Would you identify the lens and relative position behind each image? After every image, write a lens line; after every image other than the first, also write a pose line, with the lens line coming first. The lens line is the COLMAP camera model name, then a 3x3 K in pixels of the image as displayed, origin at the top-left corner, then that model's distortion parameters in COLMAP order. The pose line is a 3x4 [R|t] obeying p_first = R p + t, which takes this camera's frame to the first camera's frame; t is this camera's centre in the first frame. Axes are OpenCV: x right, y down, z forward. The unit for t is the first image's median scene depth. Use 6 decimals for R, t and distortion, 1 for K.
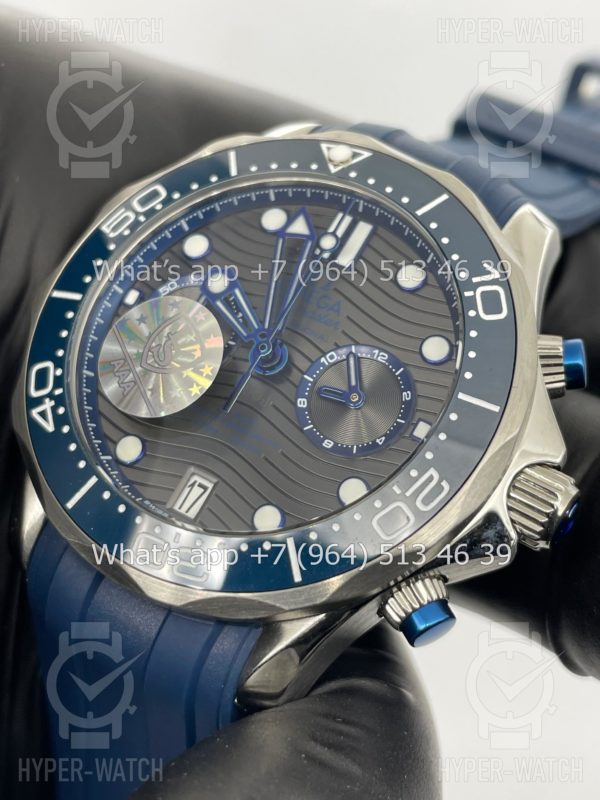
lens RADIAL K [[1272.6, 0, 300.0], [0, 1272.6, 400.0], [0, 0, 1]] dist [0.077106, -0.022957]
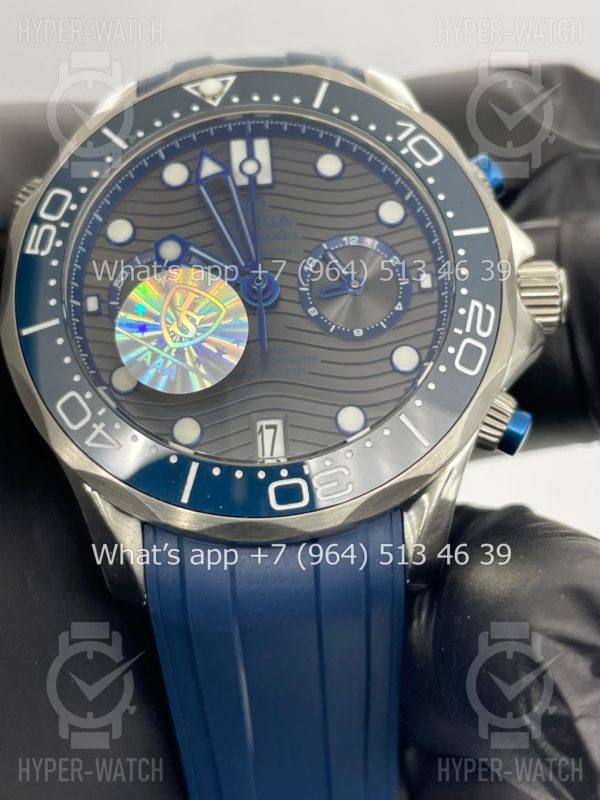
lens RADIAL K [[1272.6, 0, 300.0], [0, 1272.6, 400.0], [0, 0, 1]] dist [0.077106, -0.022957]
pose [[0.805019, -0.459458, 0.375291, -0.431425], [0.448451, 0.885434, 0.122060, -0.065738], [-0.388377, 0.070039, 0.918835, 0.043398]]
